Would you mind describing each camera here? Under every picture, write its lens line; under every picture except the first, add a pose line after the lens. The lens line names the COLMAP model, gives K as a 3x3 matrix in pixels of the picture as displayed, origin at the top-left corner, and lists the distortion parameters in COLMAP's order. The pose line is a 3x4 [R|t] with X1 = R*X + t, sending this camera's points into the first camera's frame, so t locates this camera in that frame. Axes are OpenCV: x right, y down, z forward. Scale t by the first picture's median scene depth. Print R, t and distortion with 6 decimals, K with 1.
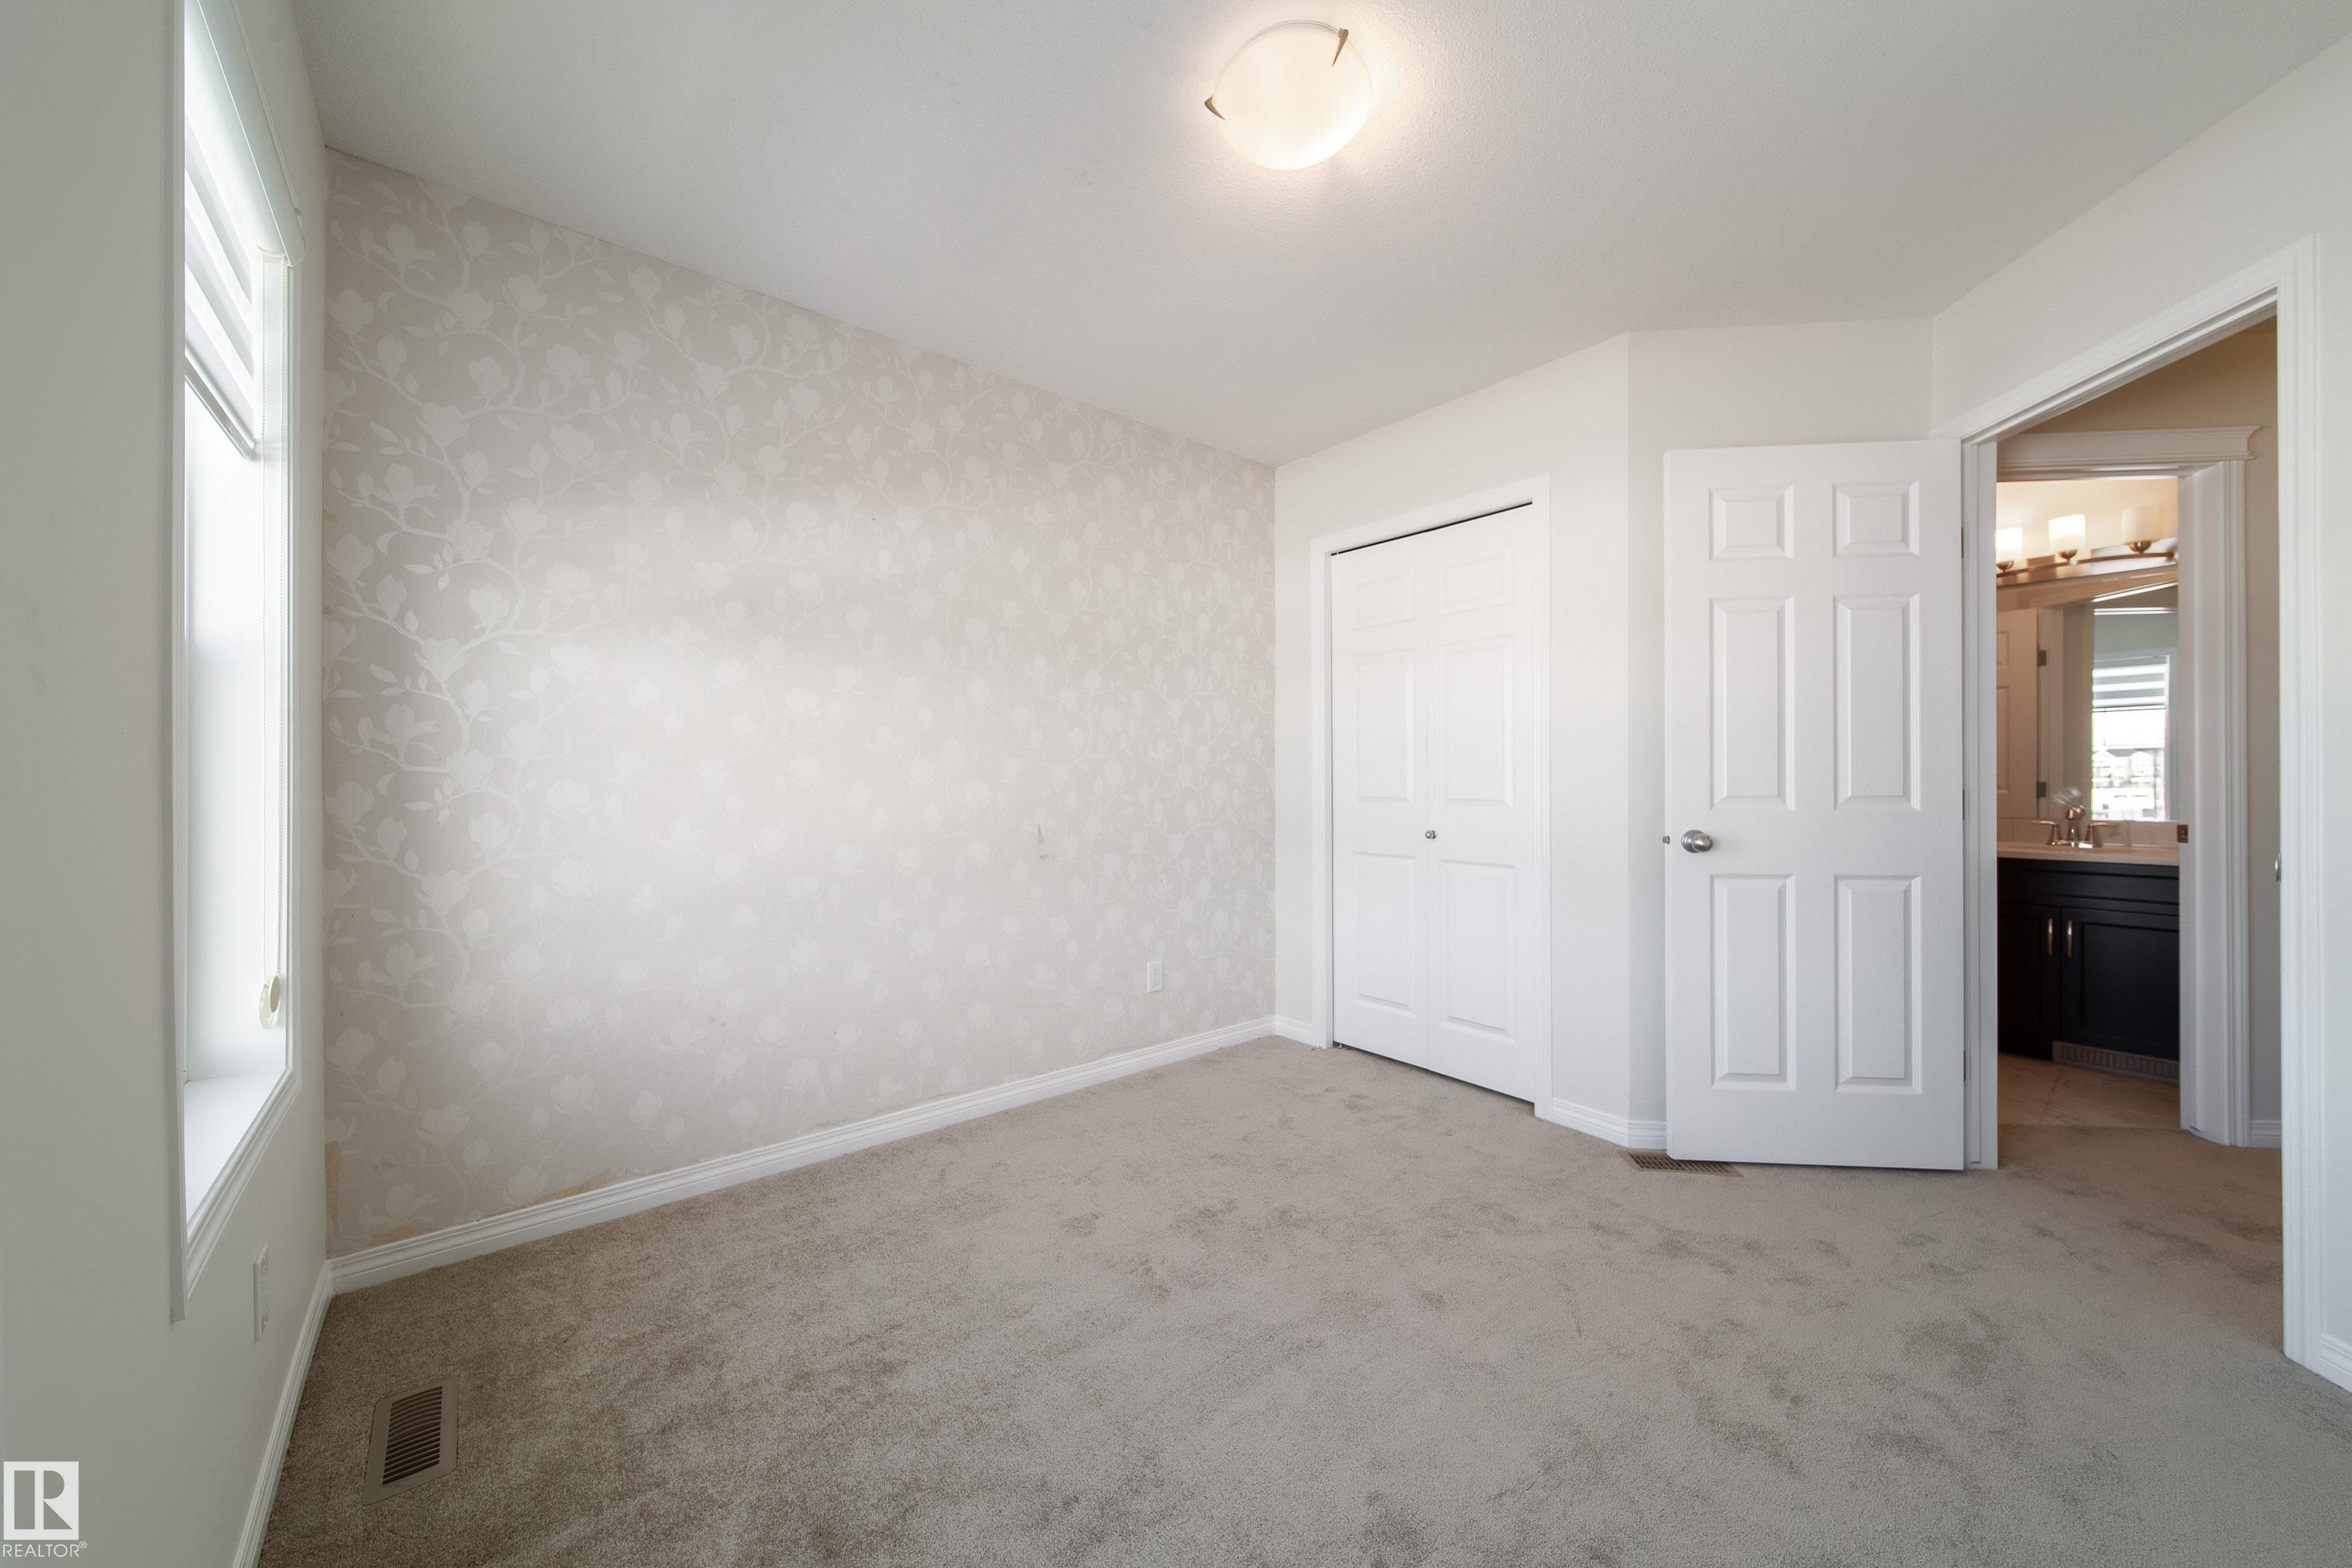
lens RADIAL K [[840.9, 0, 1178.5], [0, 840.9, 779.5], [0, 0, 1]] dist [0.001022, 0.000074]
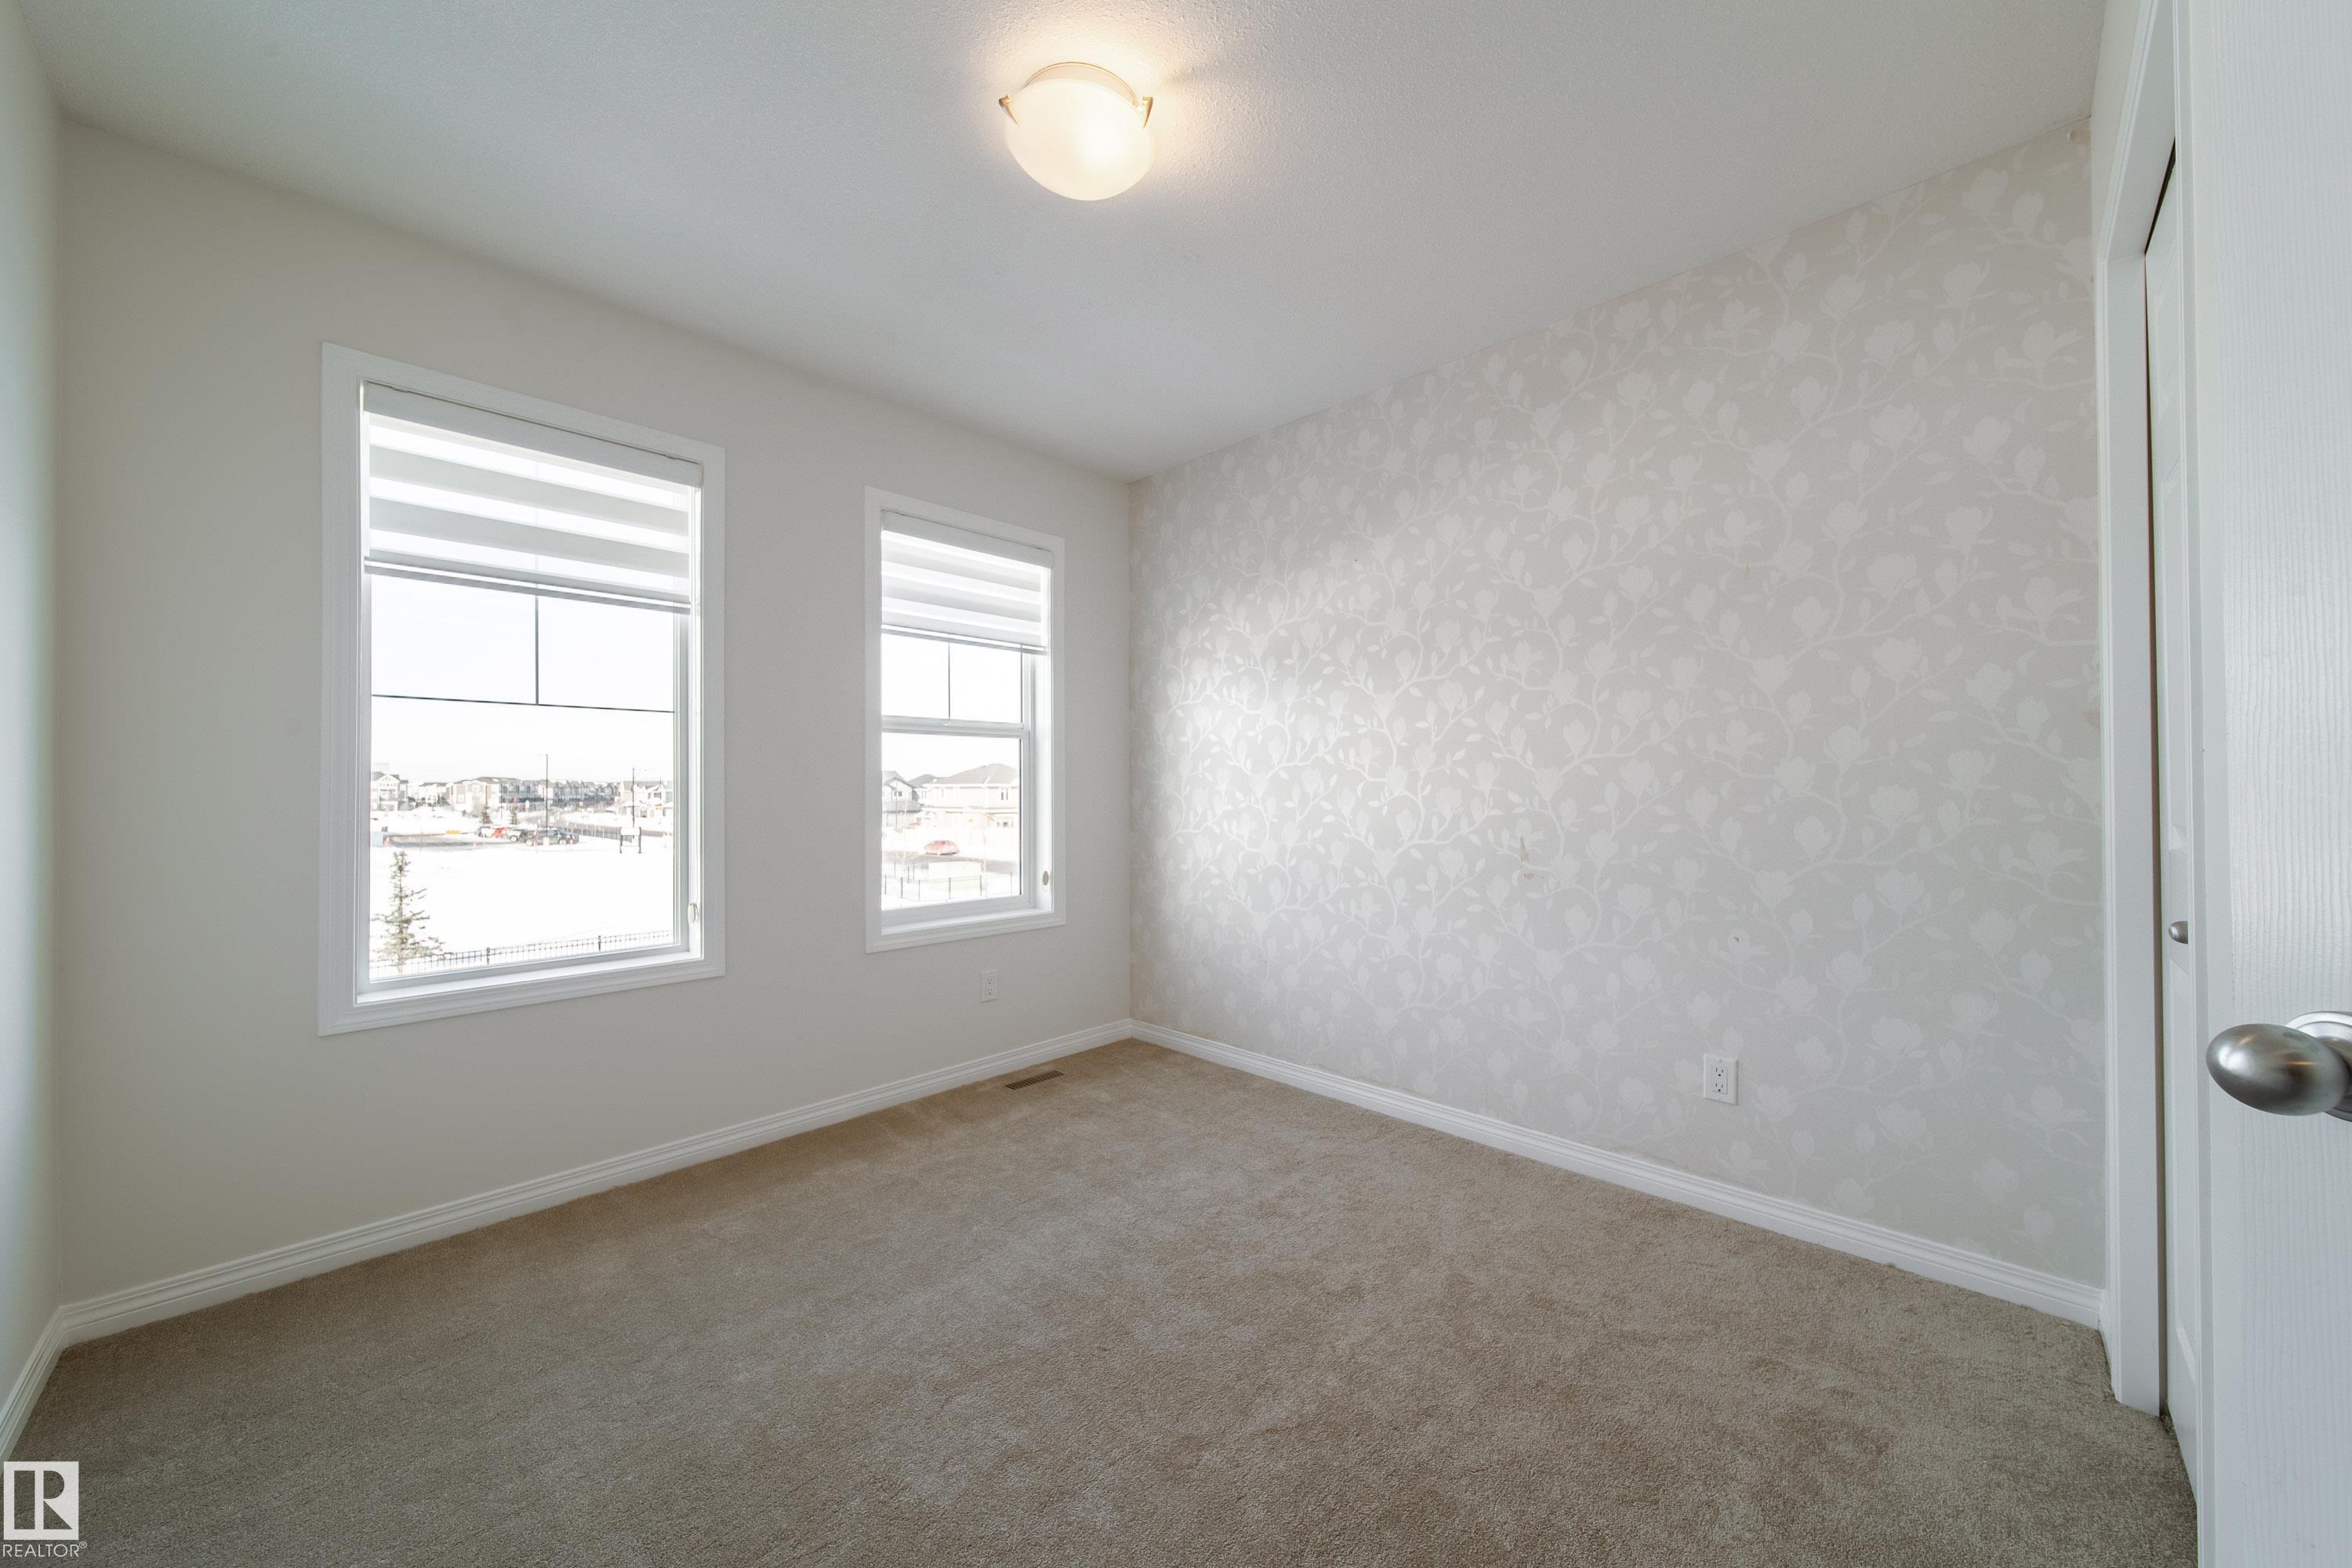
lens RADIAL K [[840.9, 0, 1178.5], [0, 840.9, 779.5], [0, 0, 1]] dist [0.001022, 0.000074]
pose [[0.104807, -0.006252, -0.994473, 0.730283], [0.009993, 0.999936, -0.005233, -0.006115], [0.994442, -0.009389, 0.104863, 0.616685]]
